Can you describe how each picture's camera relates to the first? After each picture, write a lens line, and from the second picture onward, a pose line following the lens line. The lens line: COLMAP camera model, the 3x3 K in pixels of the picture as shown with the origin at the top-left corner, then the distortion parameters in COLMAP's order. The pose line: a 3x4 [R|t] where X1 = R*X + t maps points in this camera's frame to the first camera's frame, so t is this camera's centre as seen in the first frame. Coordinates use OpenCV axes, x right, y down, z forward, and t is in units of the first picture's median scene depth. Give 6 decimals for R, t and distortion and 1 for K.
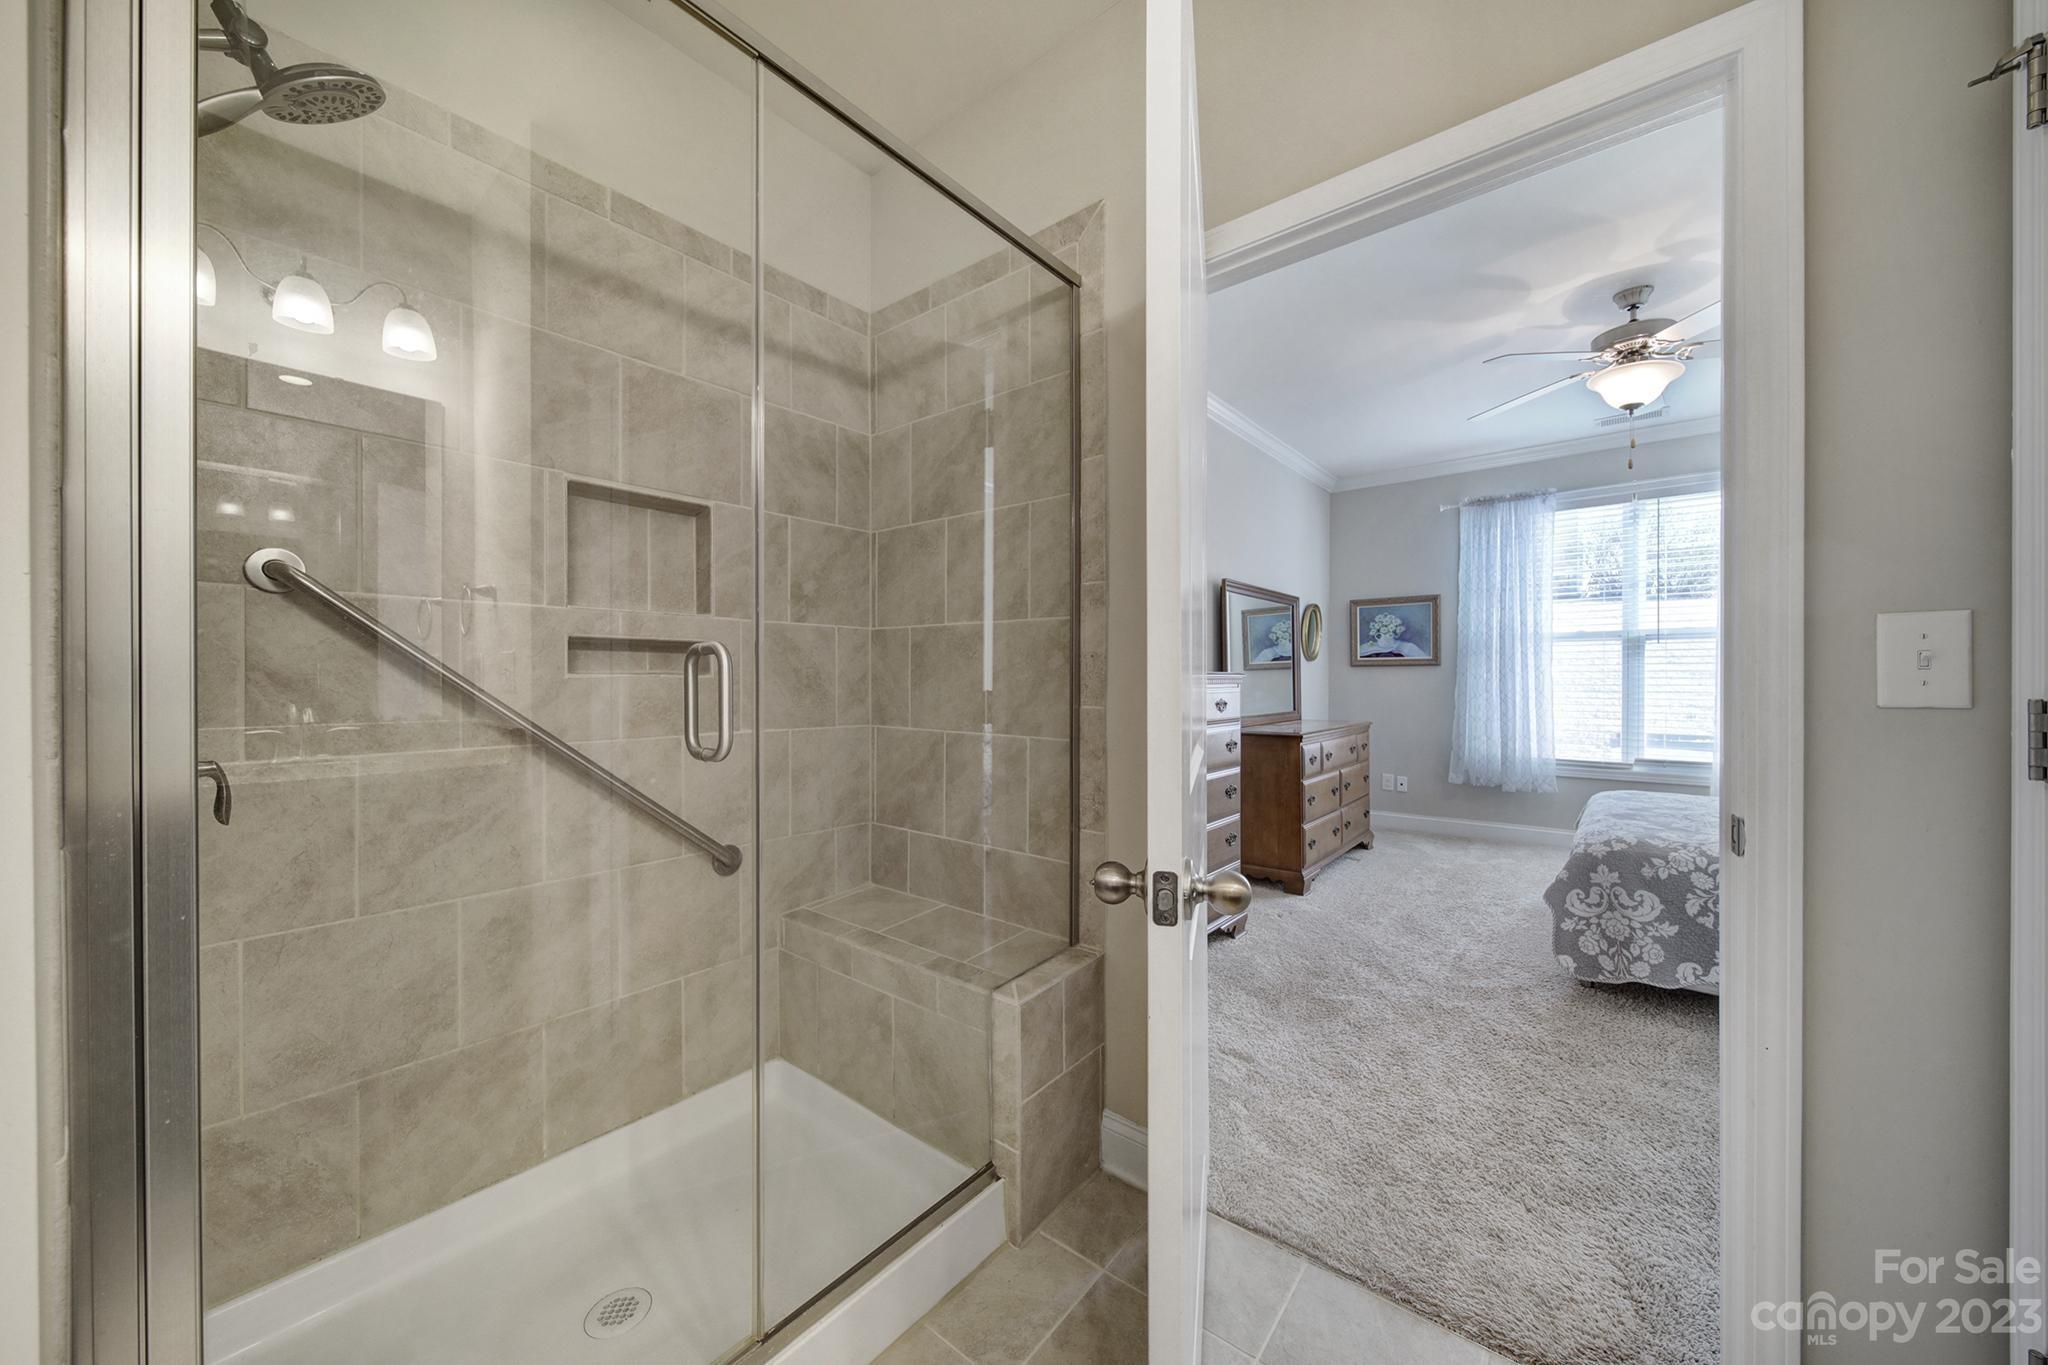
lens RADIAL K [[724.3, 0, 1018.1], [0, 724.3, 687.7], [0, 0, 1]] dist [0.001573, -0.001760]
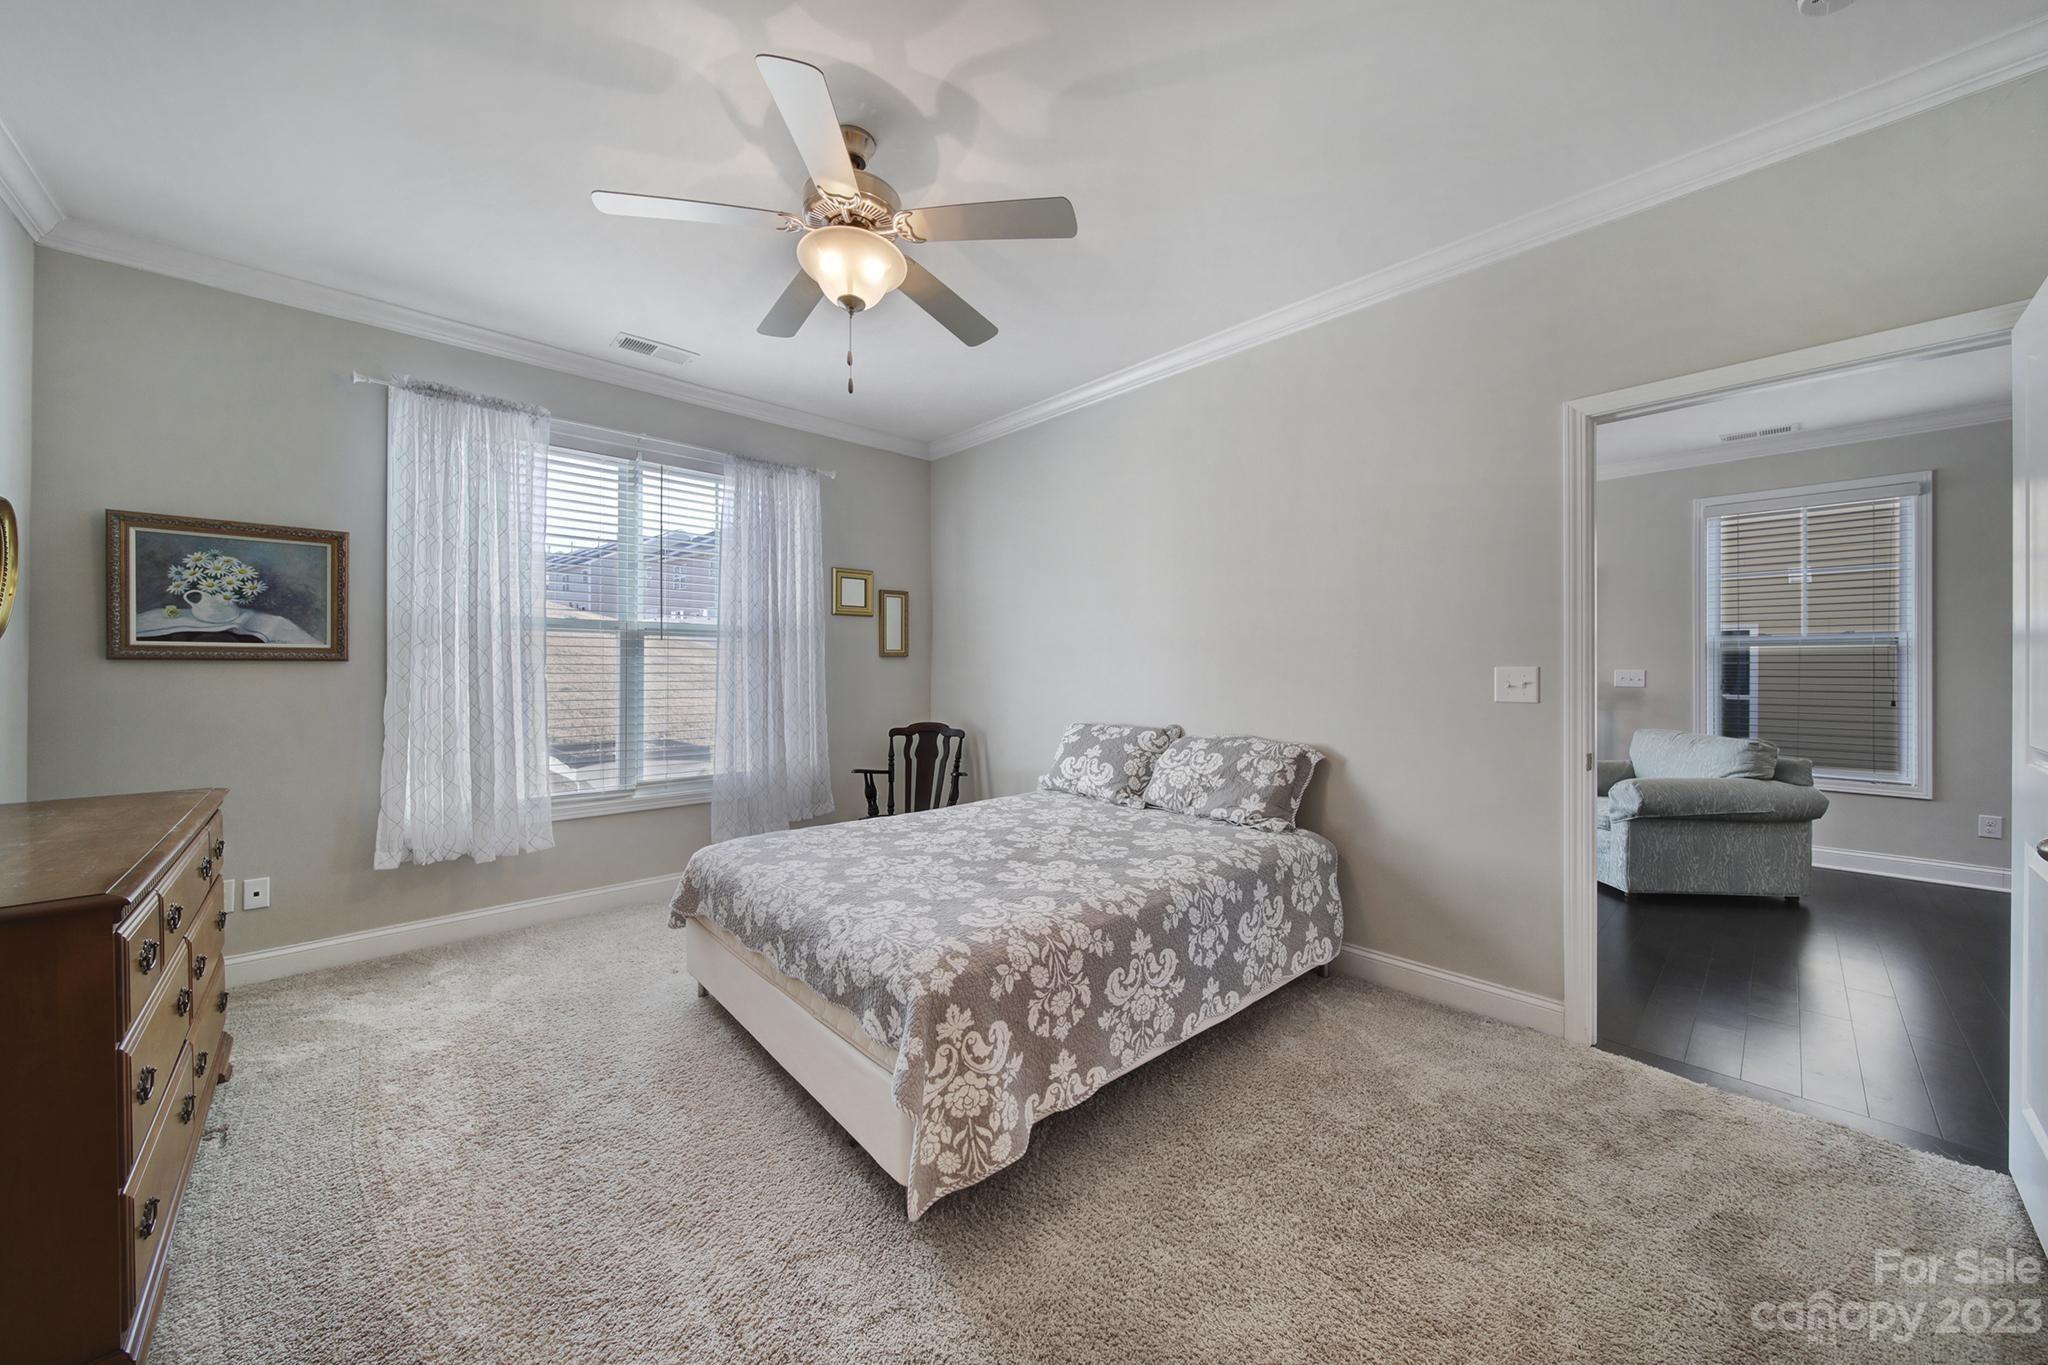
lens RADIAL K [[724.3, 0, 1013.0], [0, 724.3, 667.3], [0, 0, 1]] dist [0.001573, -0.001760]
pose [[0.133855, 0.007742, 0.990971, 0.111558], [0.009714, 0.999911, -0.009124, -0.017252], [-0.990953, 0.010847, 0.133768, 0.461185]]
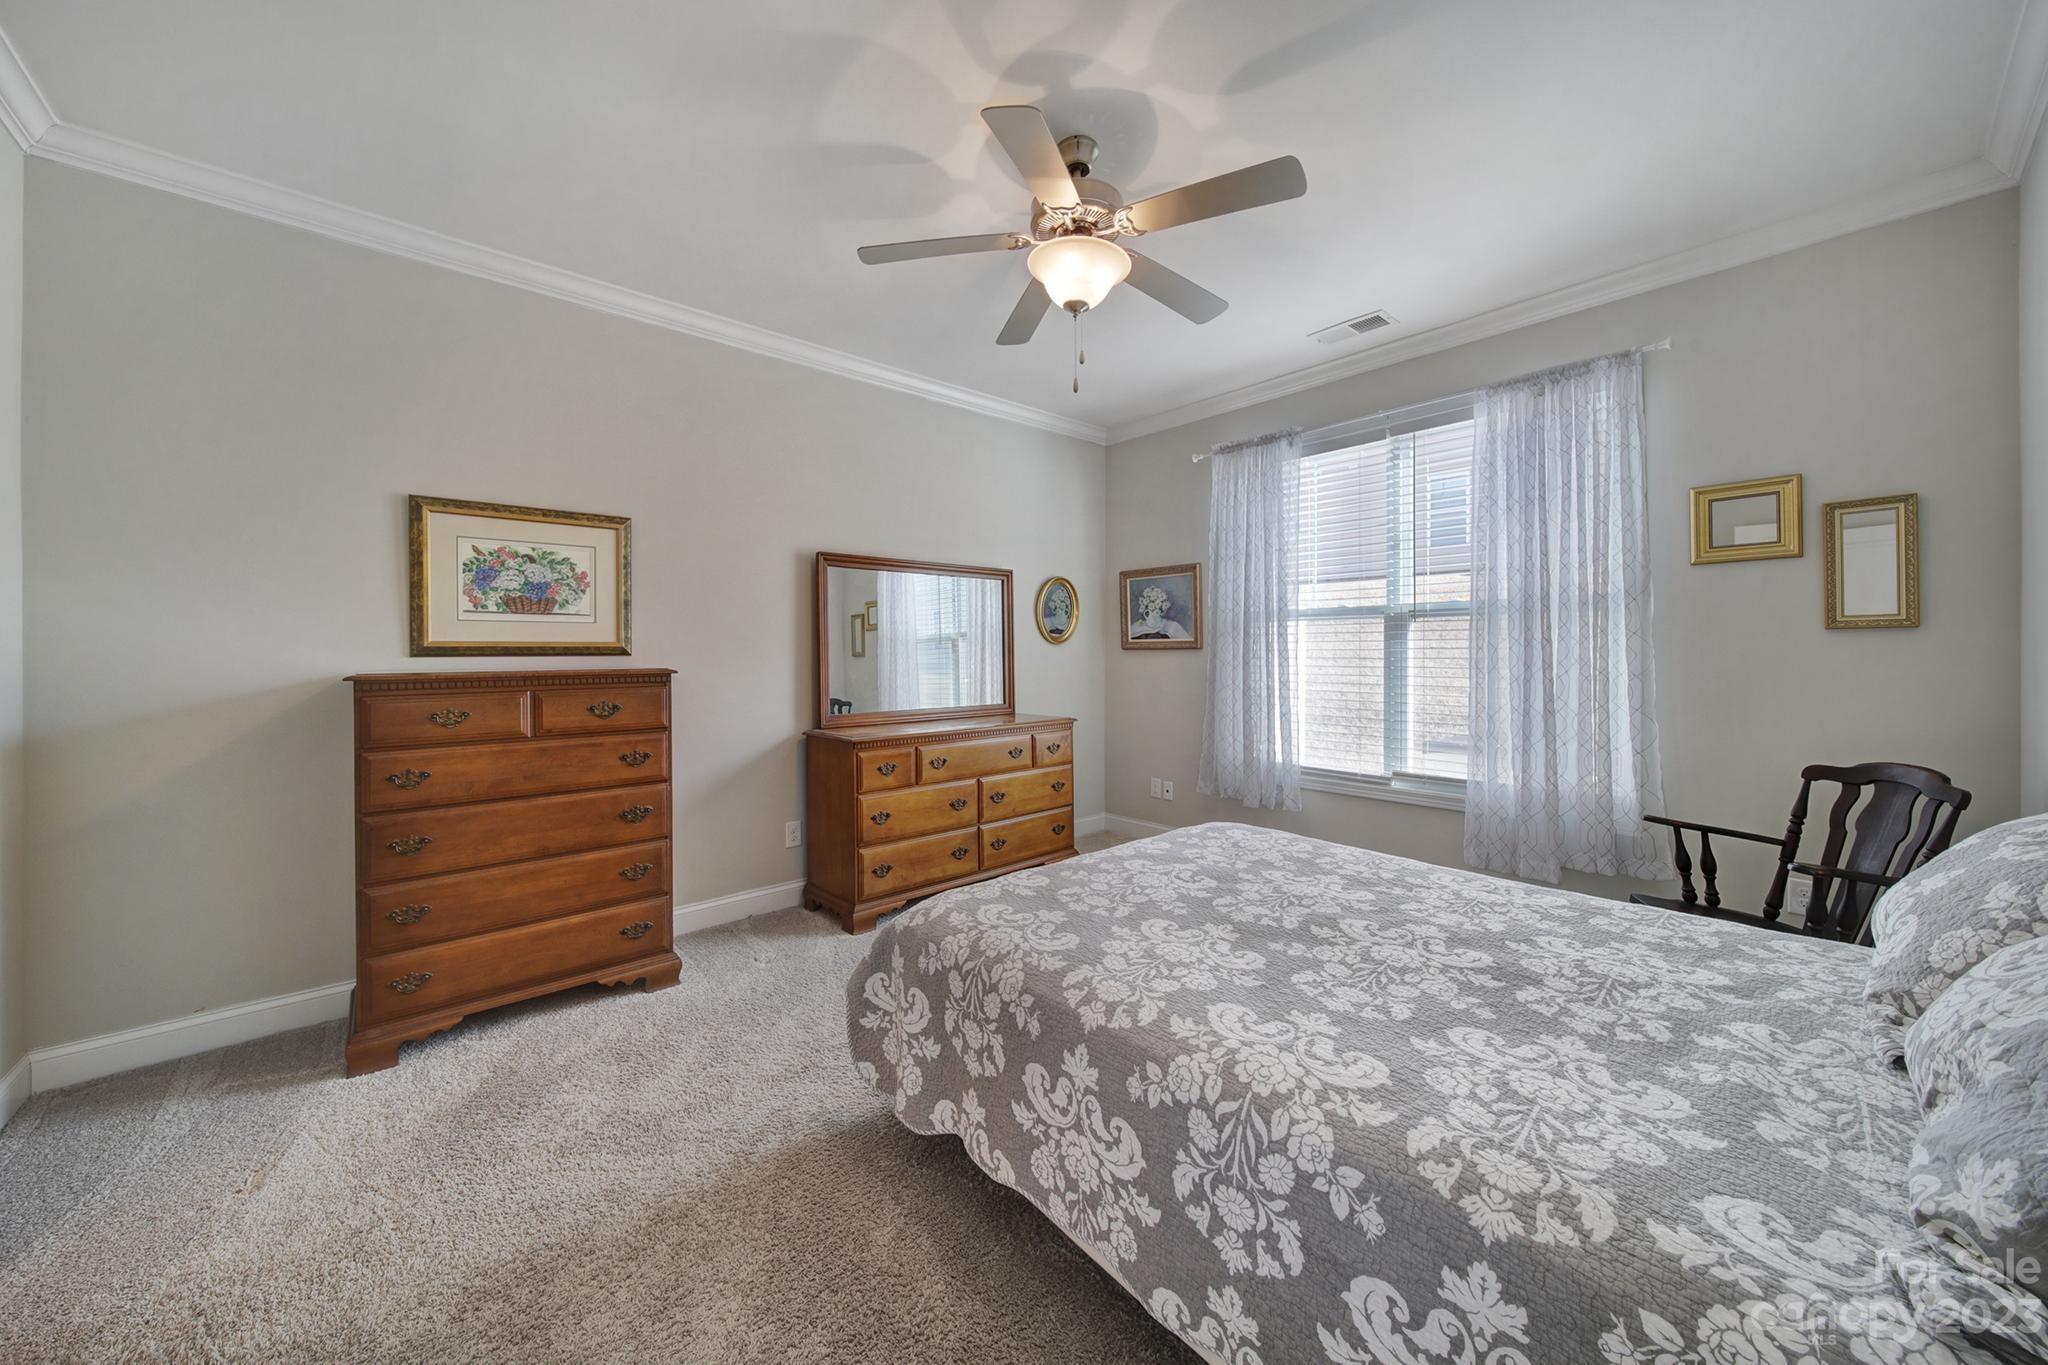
lens RADIAL K [[724.3, 0, 1013.1], [0, 724.3, 655.0], [0, 0, 1]] dist [0.001573, -0.001760]
pose [[0.986681, 0.001909, -0.162656, 0.553484], [-0.003432, 0.999953, -0.009078, -0.017282], [0.162631, 0.009516, 0.986641, 0.167147]]
